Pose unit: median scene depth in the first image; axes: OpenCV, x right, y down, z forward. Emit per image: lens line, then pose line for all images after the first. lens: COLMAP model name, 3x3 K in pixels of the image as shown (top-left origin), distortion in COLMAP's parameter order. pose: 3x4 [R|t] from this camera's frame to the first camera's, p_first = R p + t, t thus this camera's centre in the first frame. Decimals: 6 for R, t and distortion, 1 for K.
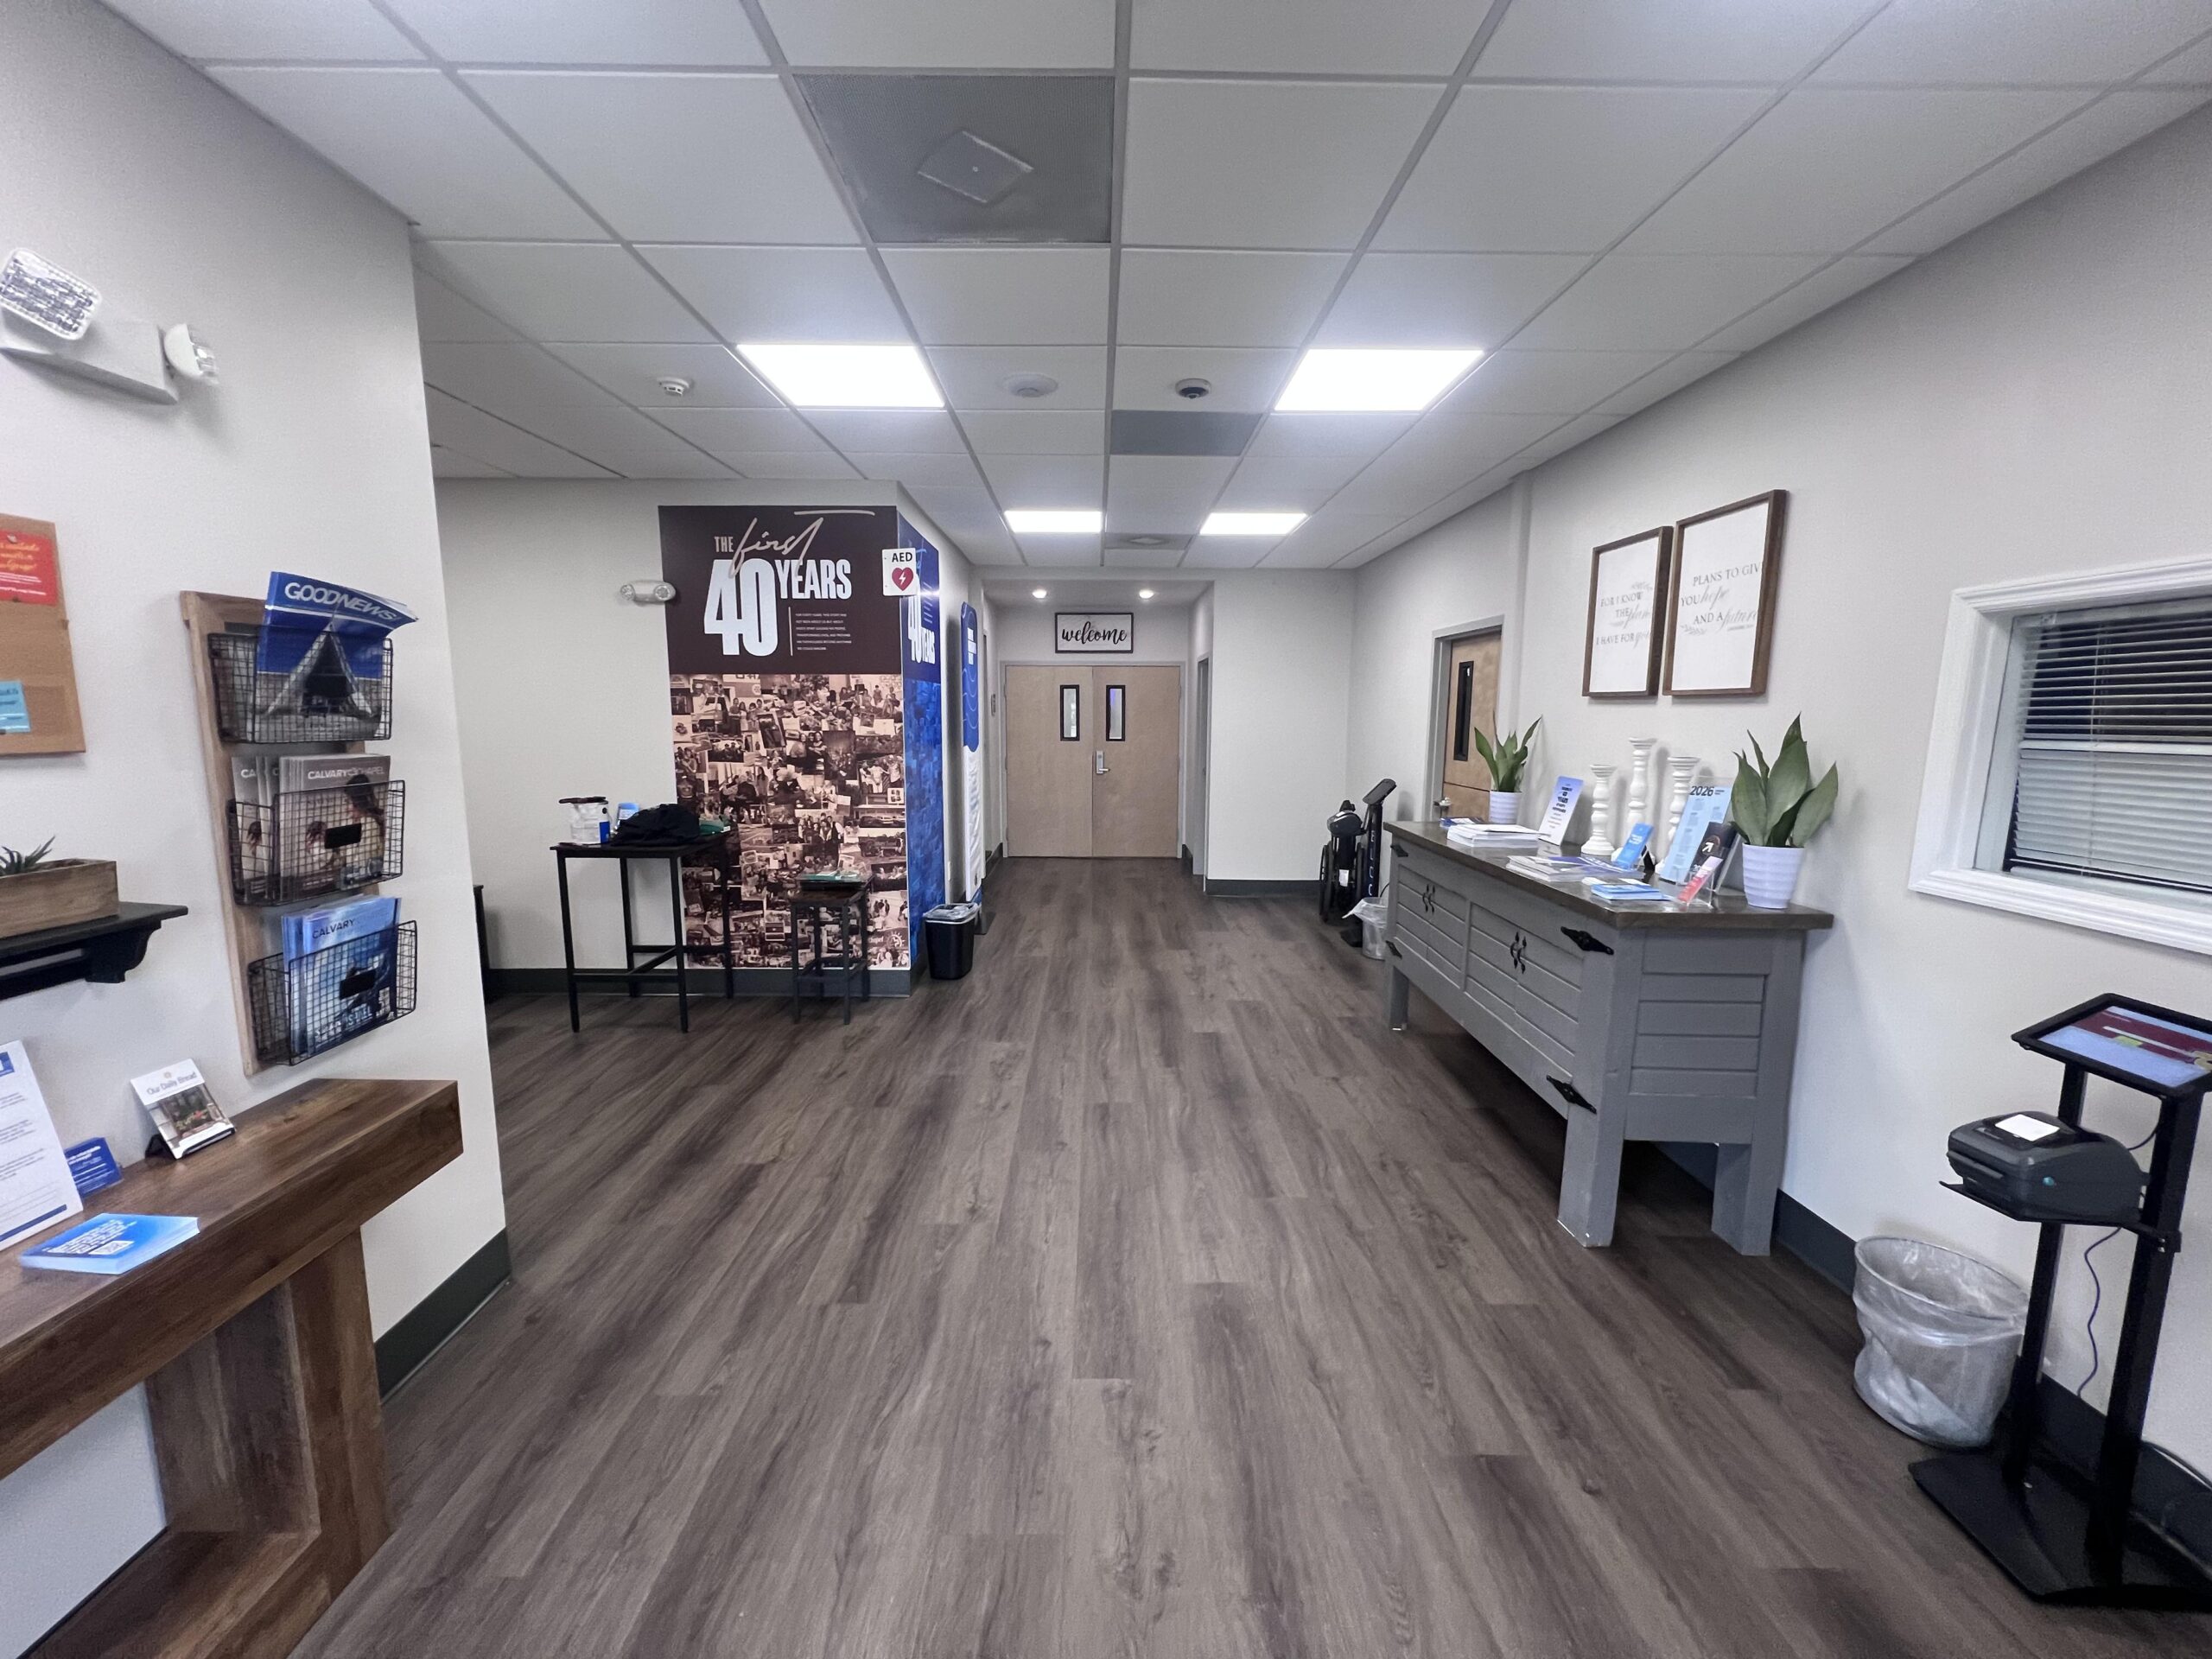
lens RADIAL K [[885.4, 0, 1103.0], [0, 885.4, 833.7], [0, 0, 1]] dist [-0.000663, 0.000122]
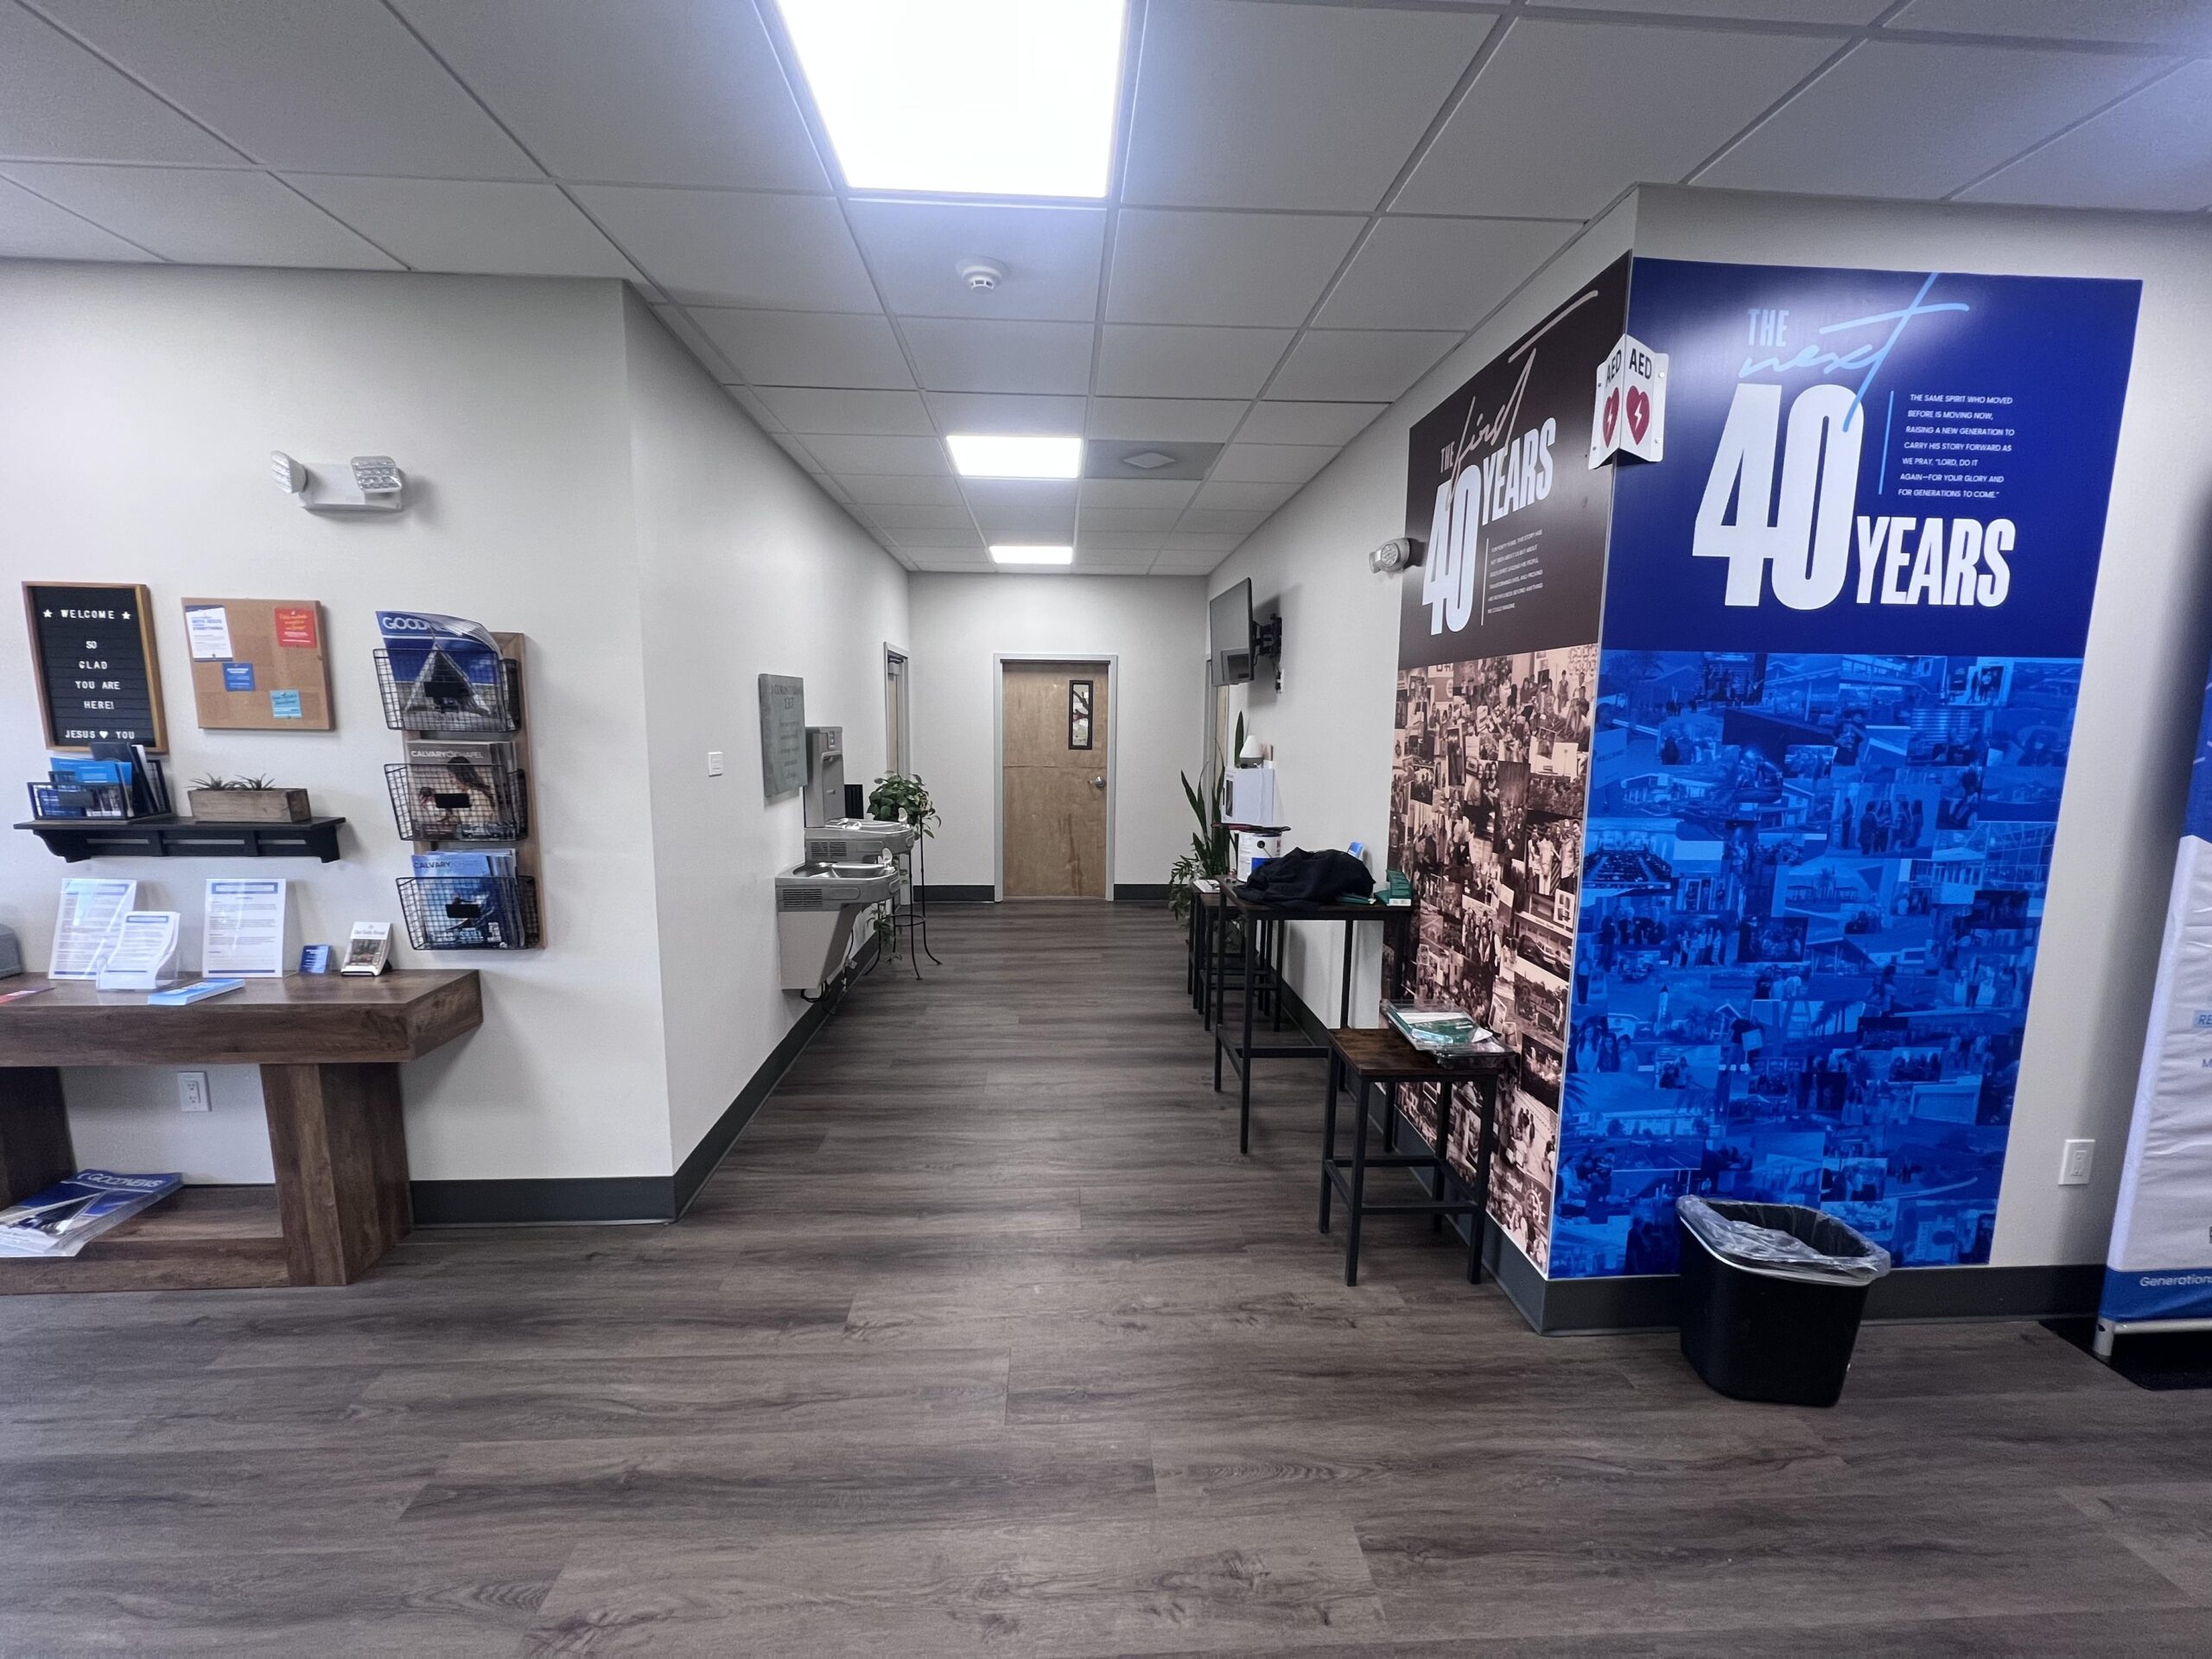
lens RADIAL K [[885.4, 0, 1104.4], [0, 885.4, 835.2], [0, 0, 1]] dist [-0.000663, 0.000122]
pose [[0.049221, 0.130049, -0.990285, 0.274957], [-0.151751, 0.980950, 0.121281, -0.133430], [0.987192, 0.144307, 0.068019, 0.969614]]
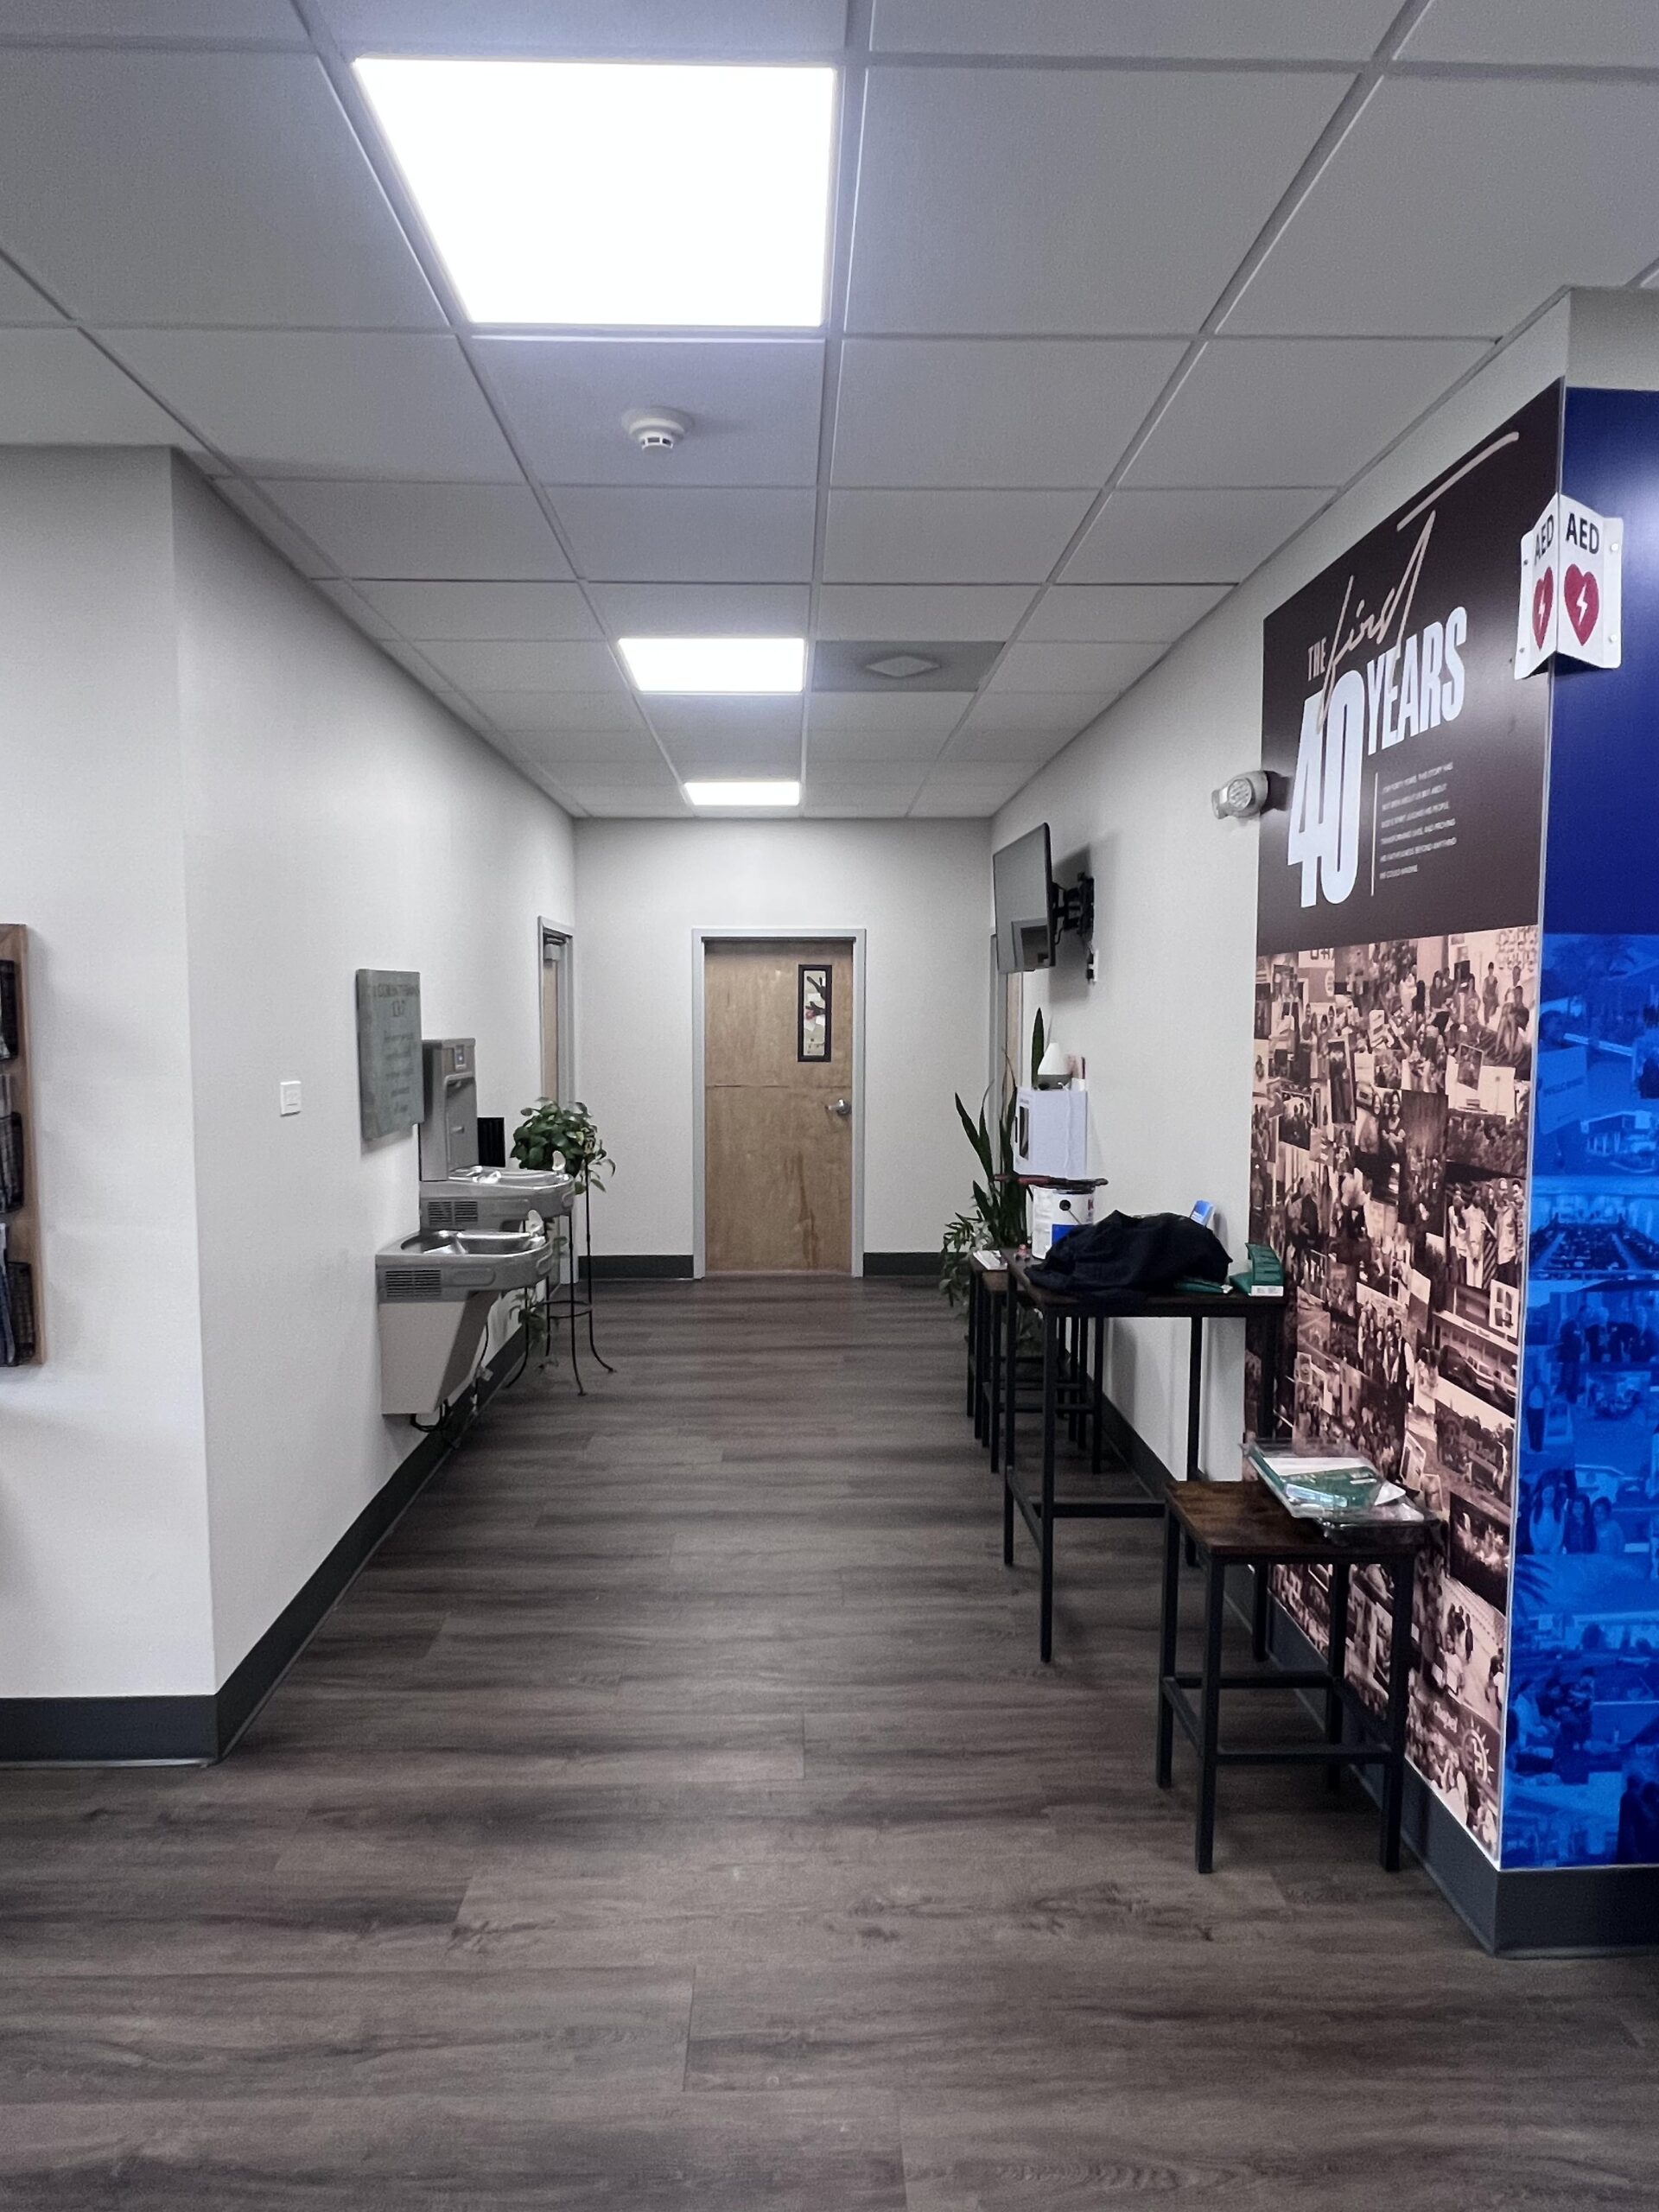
lens RADIAL K [[1250.3, 0, 819.0], [0, 1250.3, 1101.0], [0, 0, 1]] dist [-0.002865, 0.001441]
pose [[0.019371, 0.072092, -0.997210, 0.265072], [-0.142519, 0.987411, 0.068615, -0.149019], [0.989602, 0.140792, 0.029402, 0.981776]]
